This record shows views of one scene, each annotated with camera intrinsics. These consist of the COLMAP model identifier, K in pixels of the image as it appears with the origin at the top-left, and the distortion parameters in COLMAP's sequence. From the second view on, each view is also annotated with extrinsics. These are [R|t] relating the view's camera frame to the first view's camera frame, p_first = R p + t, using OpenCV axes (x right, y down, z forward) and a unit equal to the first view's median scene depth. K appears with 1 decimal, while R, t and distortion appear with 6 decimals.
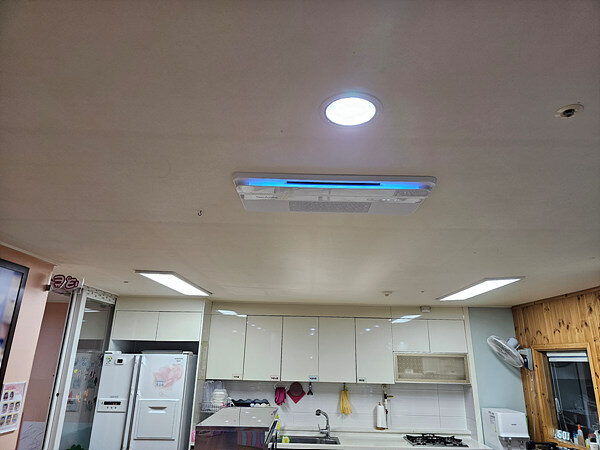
lens RADIAL K [[400.1, 0, 302.7], [0, 400.1, 221.8], [0, 0, 1]] dist [0.067291, -0.065071]
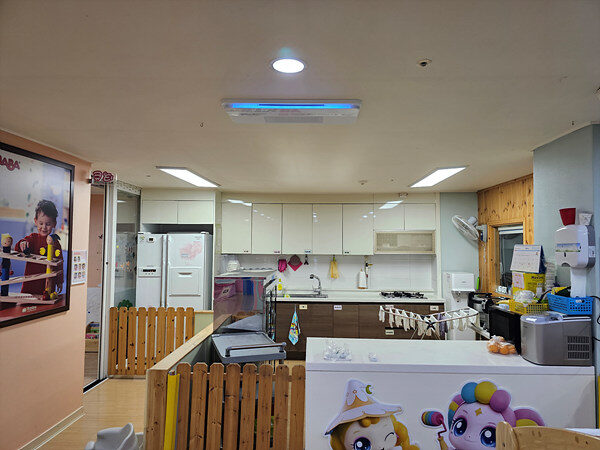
lens RADIAL K [[400.1, 0, 302.7], [0, 400.1, 221.8], [0, 0, 1]] dist [0.067291, -0.065071]
pose [[0.999463, -0.014065, -0.029600, 0.050097], [0.021350, 0.964694, 0.262506, -0.023009], [0.024862, -0.262997, 0.964476, -0.163341]]
